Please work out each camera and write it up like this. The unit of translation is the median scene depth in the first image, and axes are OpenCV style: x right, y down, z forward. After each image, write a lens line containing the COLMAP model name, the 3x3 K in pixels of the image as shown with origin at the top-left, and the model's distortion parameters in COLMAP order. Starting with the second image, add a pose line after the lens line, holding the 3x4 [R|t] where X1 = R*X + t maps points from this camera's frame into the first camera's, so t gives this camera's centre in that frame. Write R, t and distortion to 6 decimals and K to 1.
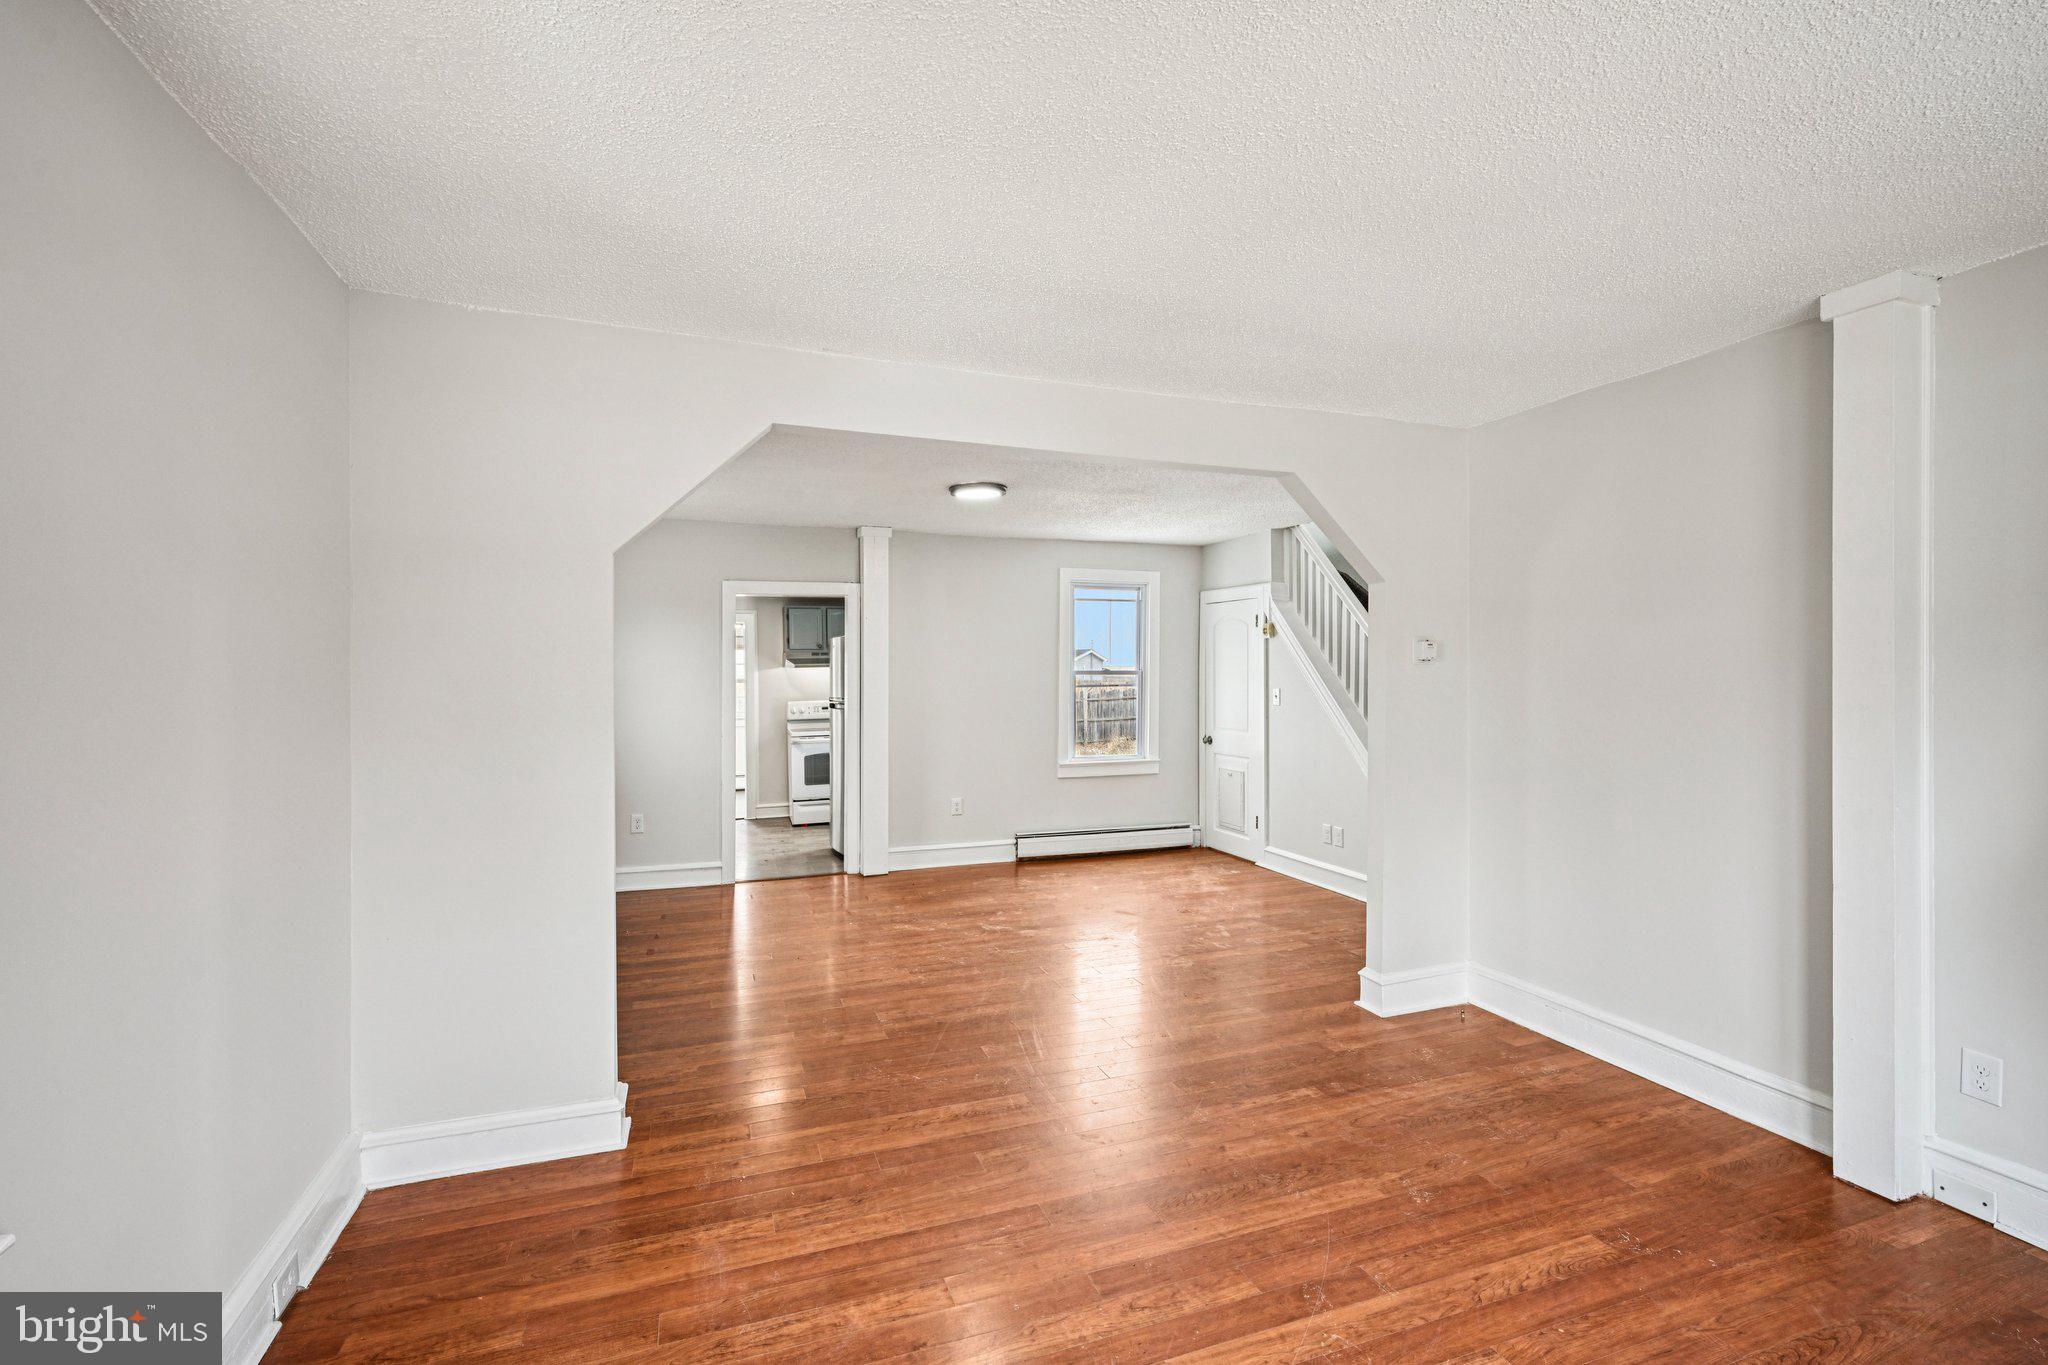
lens RADIAL K [[905.1, 0, 1029.4], [0, 905.1, 683.3], [0, 0, 1]] dist [0.001350, 0.000659]
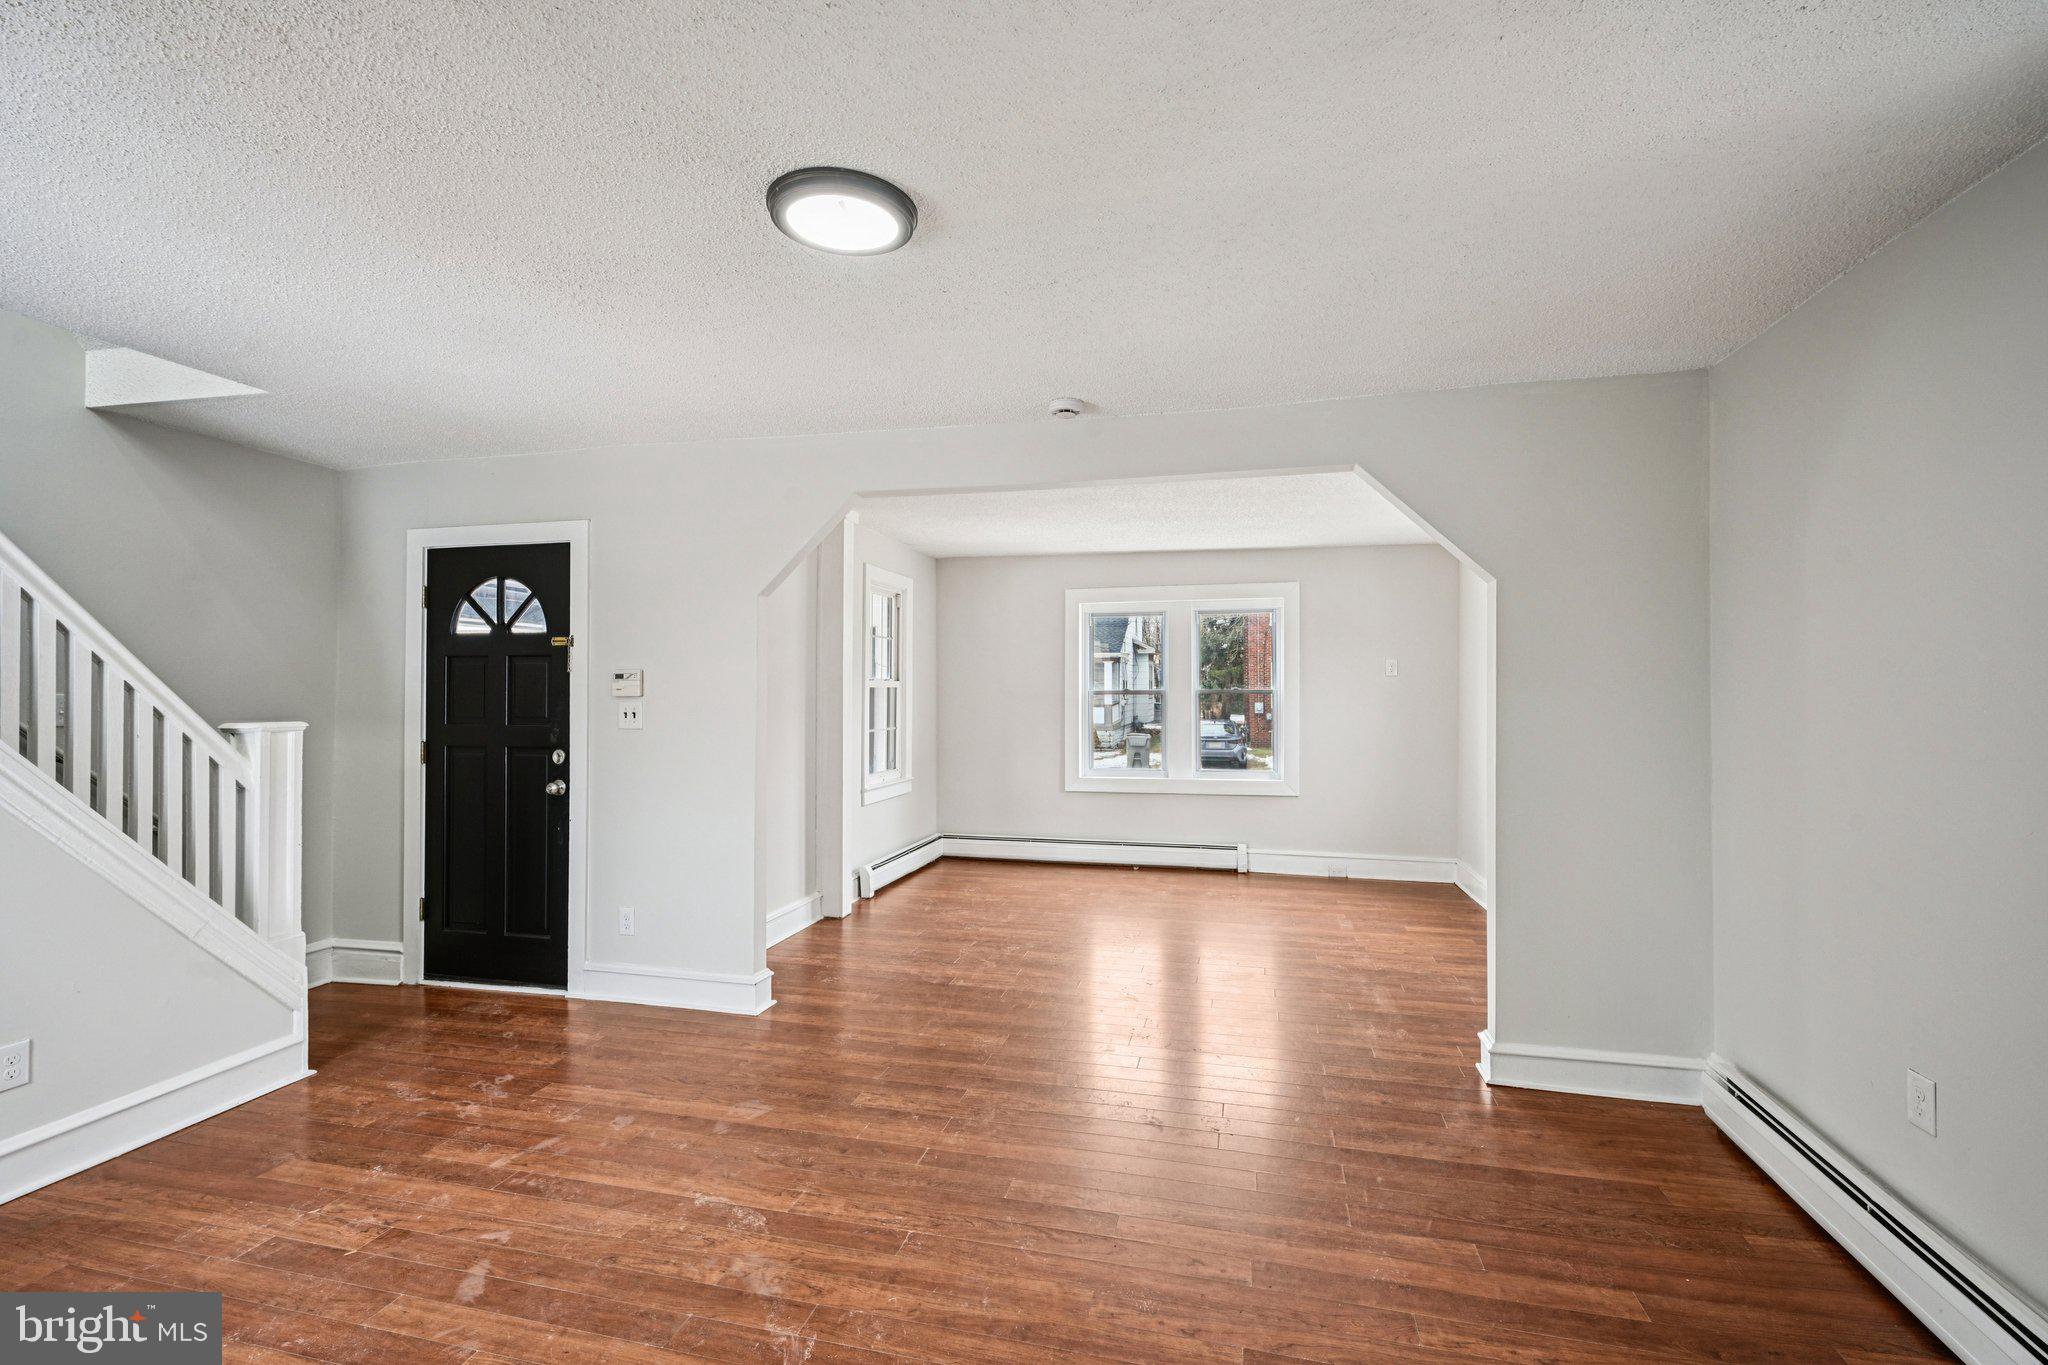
lens RADIAL K [[905.1, 0, 1025.8], [0, 905.1, 682.3], [0, 0, 1]] dist [0.001350, 0.000659]
pose [[-0.827958, 0.003512, 0.560779, -0.259914], [0.006711, 0.999971, 0.003646, -0.007491], [-0.560750, 0.006782, -0.827957, 0.971483]]
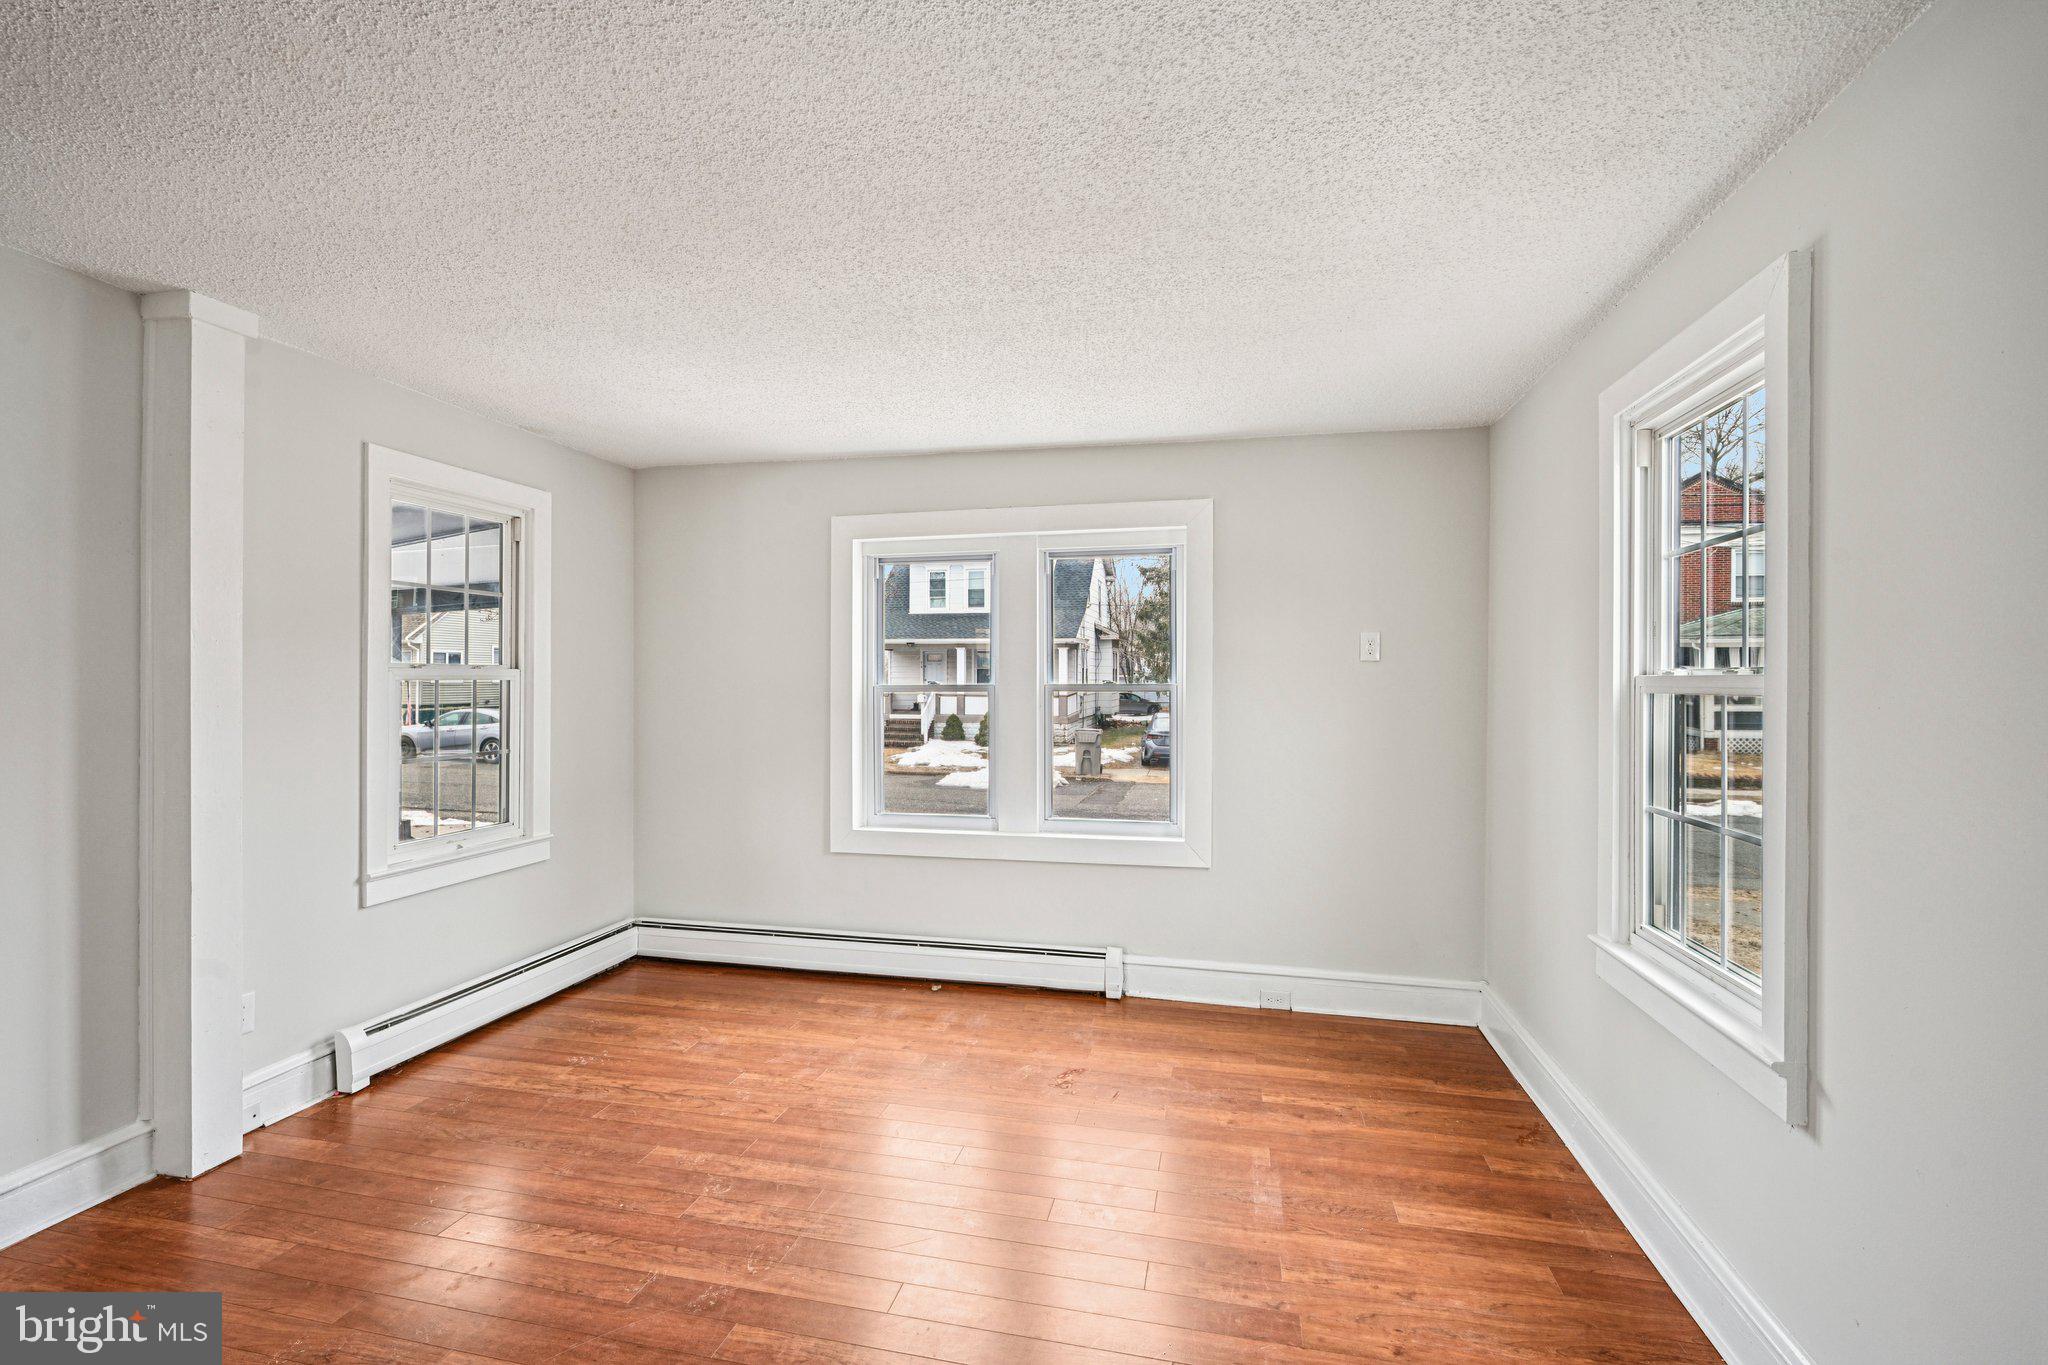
lens RADIAL K [[905.1, 0, 1025.8], [0, 905.1, 678.4], [0, 0, 1]] dist [0.001350, 0.000659]
pose [[-0.837922, -0.002721, 0.545784, -0.162983], [0.004994, 0.999907, 0.012651, -0.005717], [-0.545767, 0.013326, -0.837831, 0.510773]]
